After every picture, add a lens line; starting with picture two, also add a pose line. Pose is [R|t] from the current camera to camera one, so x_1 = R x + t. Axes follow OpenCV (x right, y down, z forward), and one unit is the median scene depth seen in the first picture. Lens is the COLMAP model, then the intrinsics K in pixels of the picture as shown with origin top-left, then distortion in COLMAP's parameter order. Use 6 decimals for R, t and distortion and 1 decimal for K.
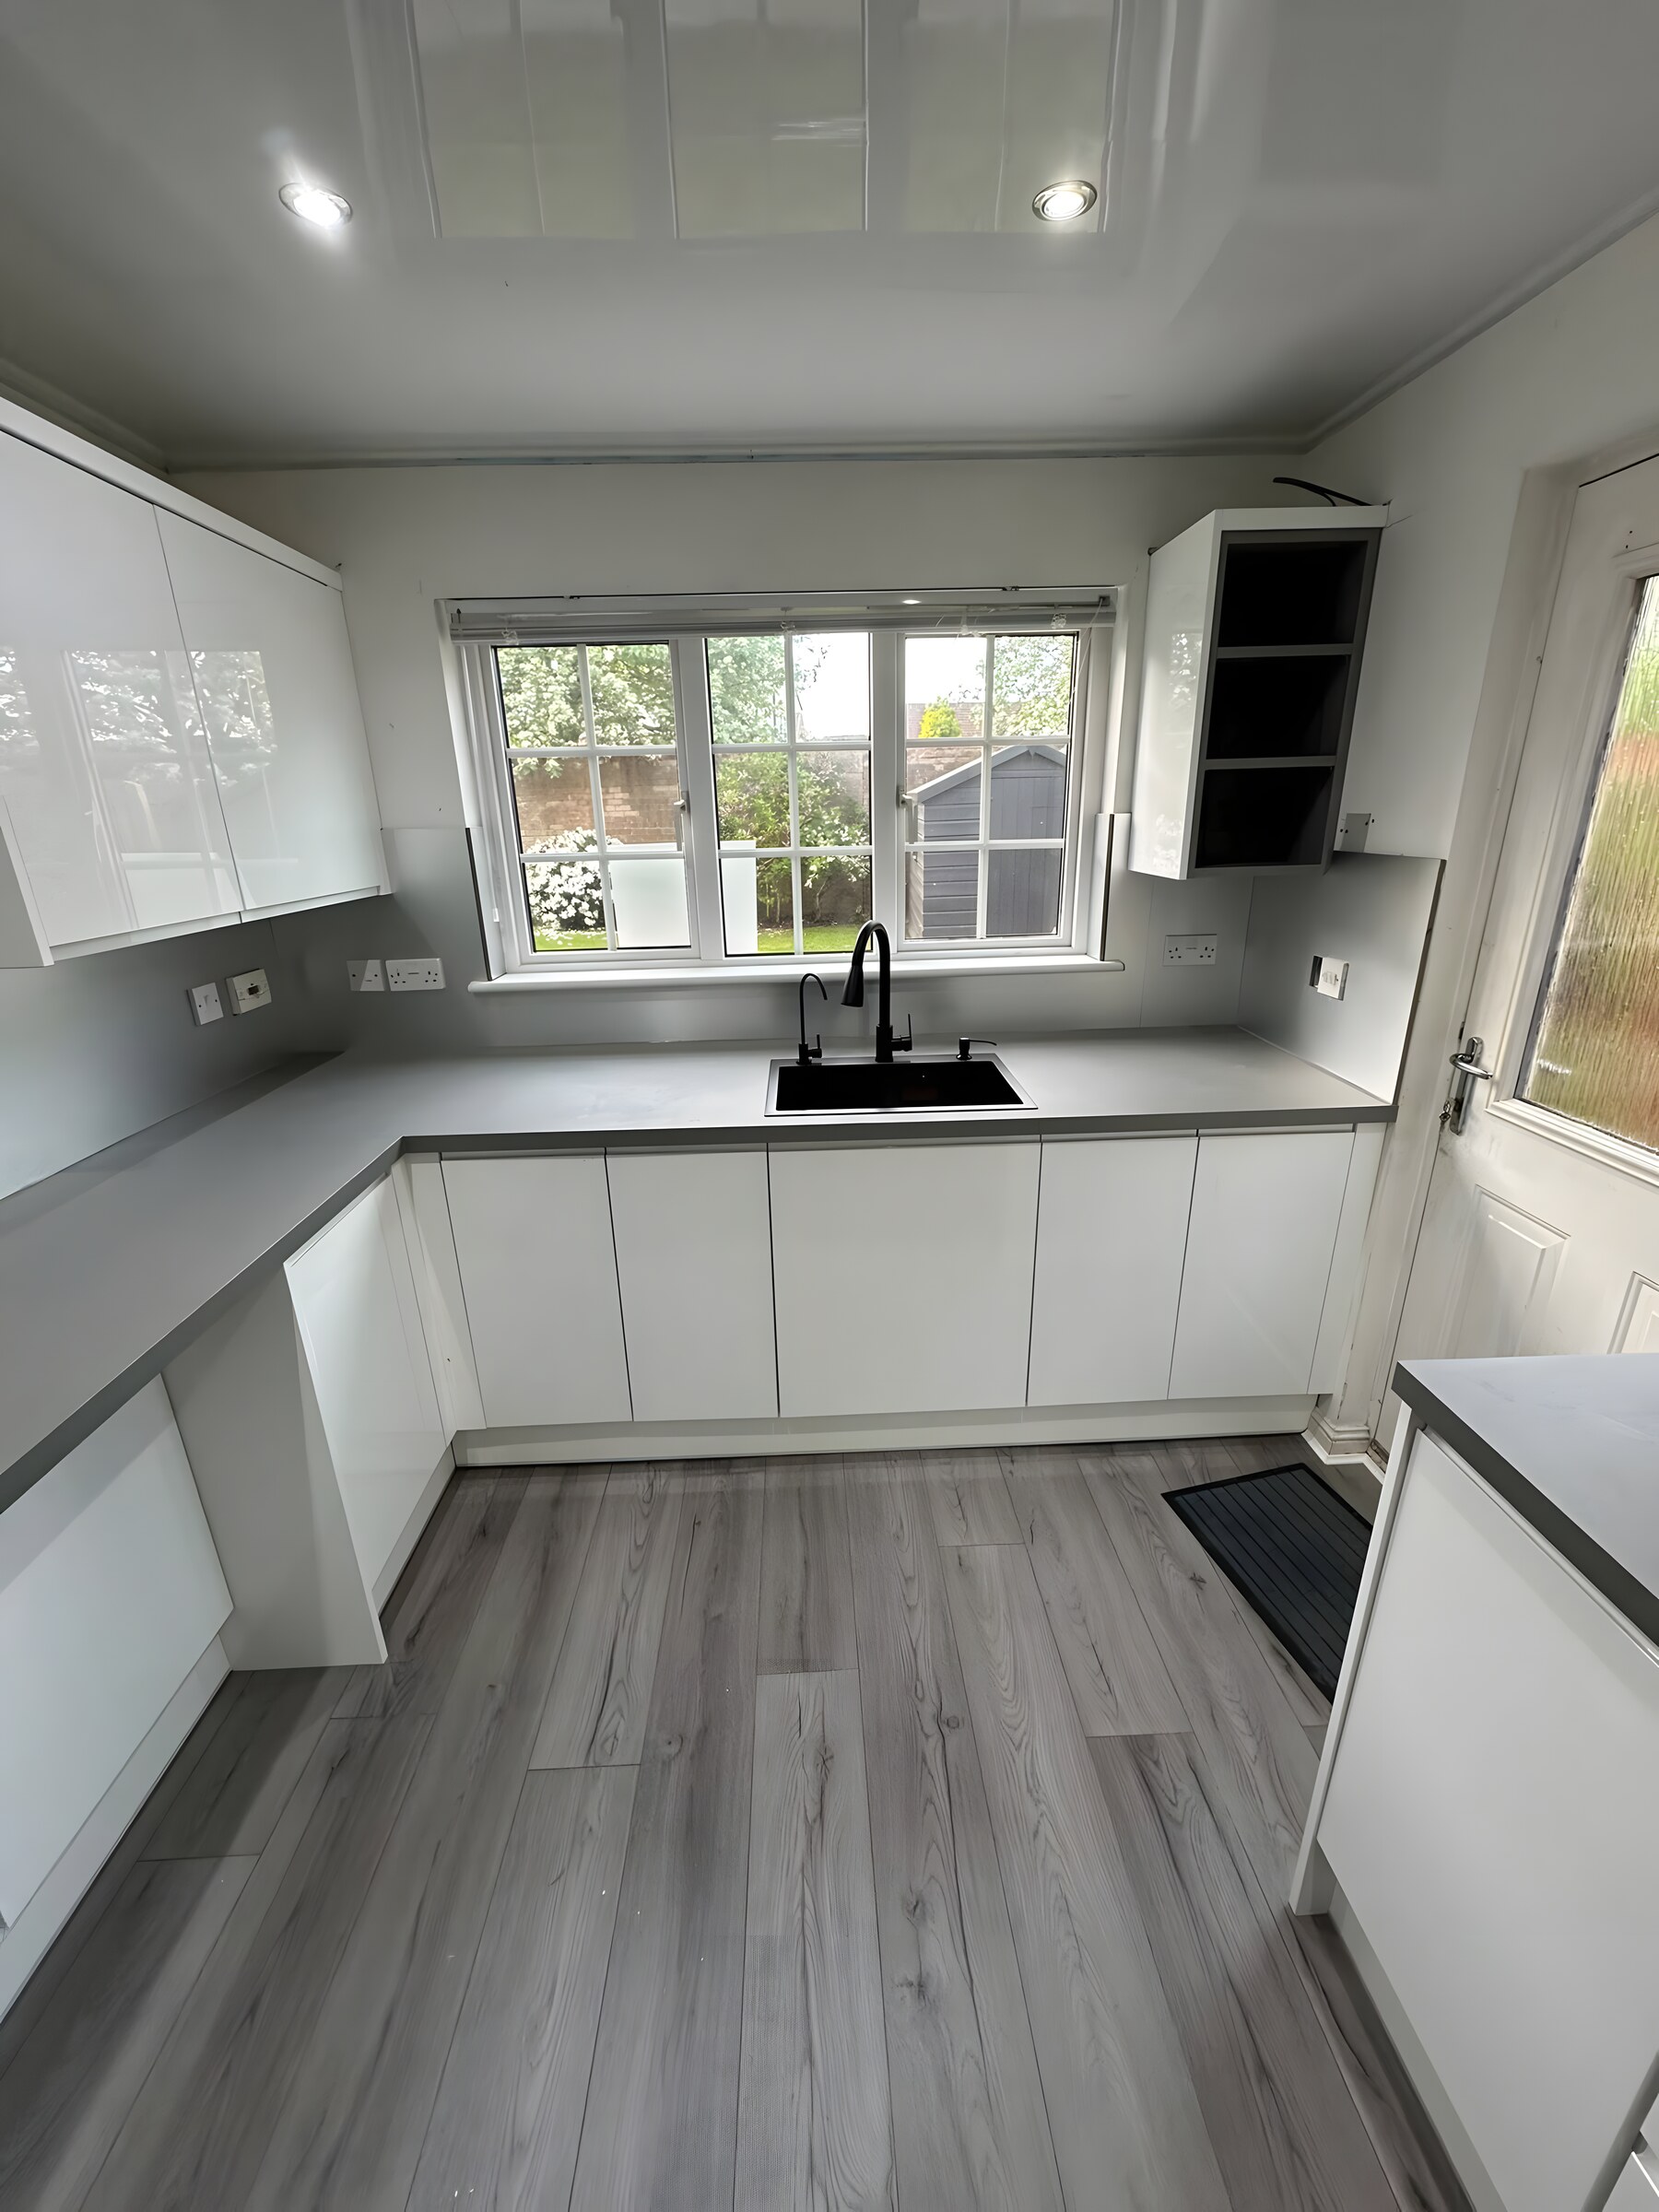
lens RADIAL K [[878.2, 0, 829.0], [0, 878.2, 1104.8], [0, 0, 1]] dist [0.000101, -0.000185]
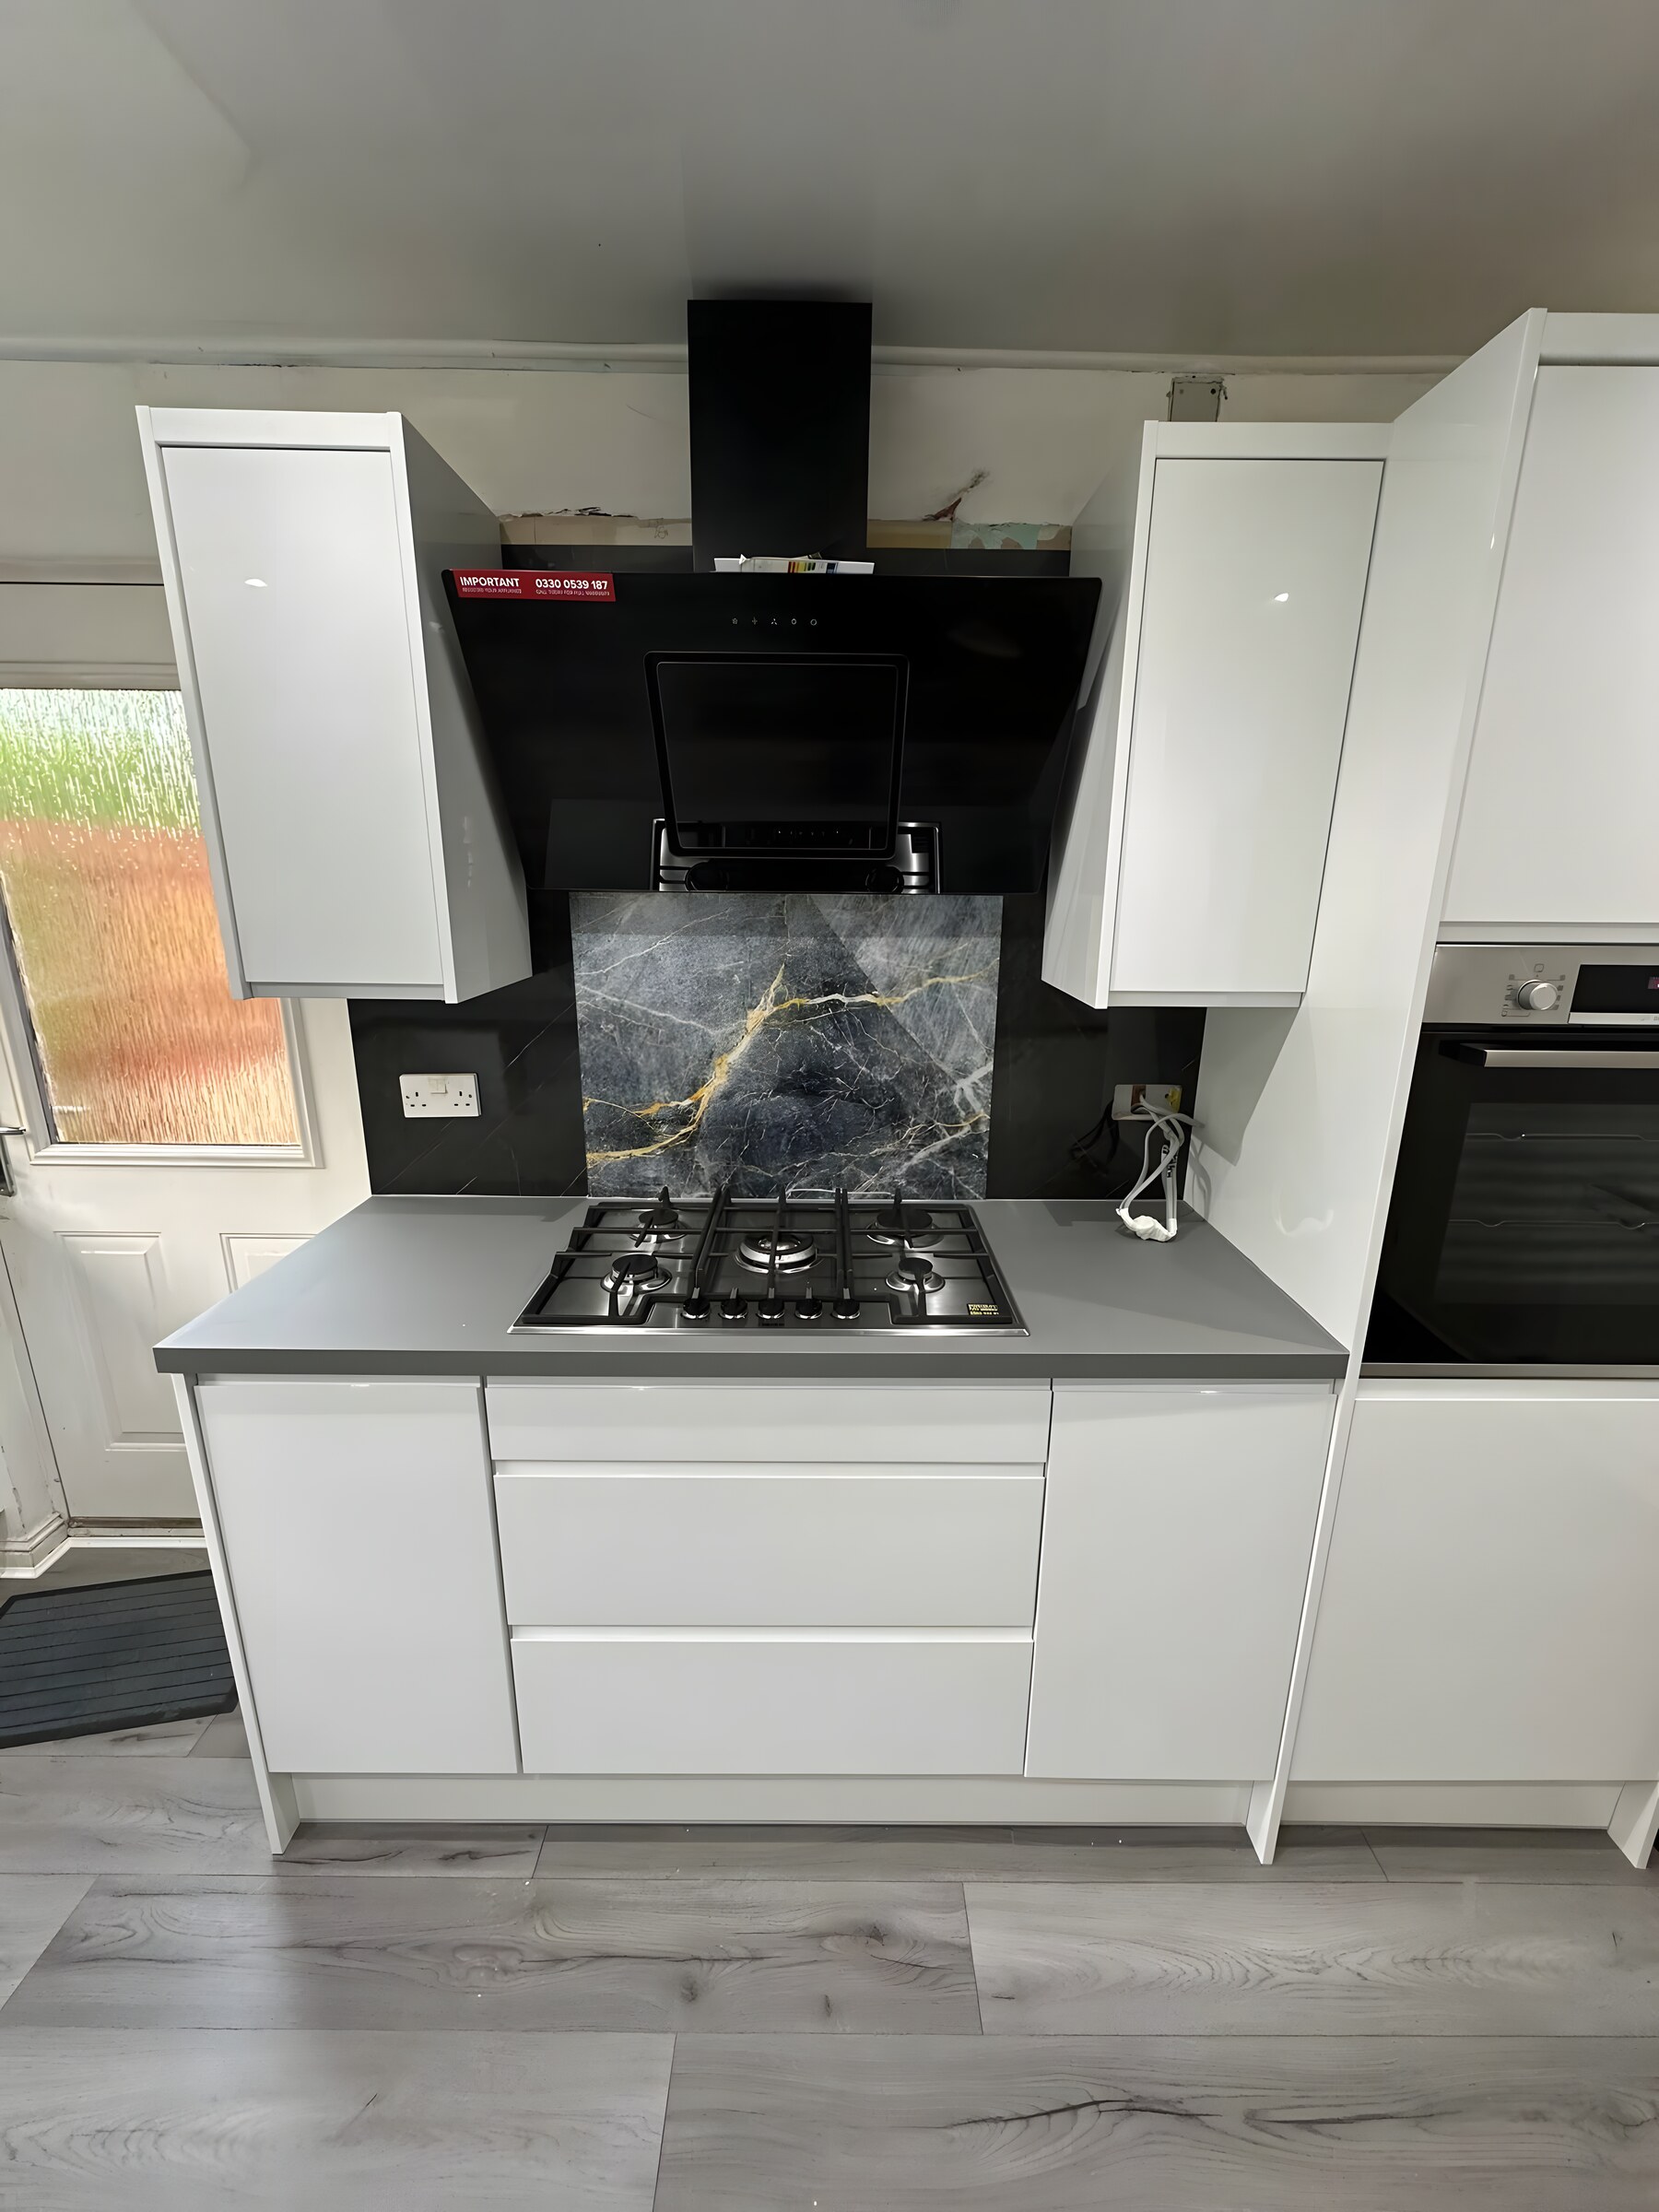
lens RADIAL K [[878.2, 0, 830.8], [0, 878.2, 1104.4], [0, 0, 1]] dist [0.000101, -0.000185]
pose [[0.037883, -0.232573, 0.971841, -0.227051], [0.309471, 0.927456, 0.209888, 0.017334], [-0.950154, 0.292805, 0.107110, -0.043515]]
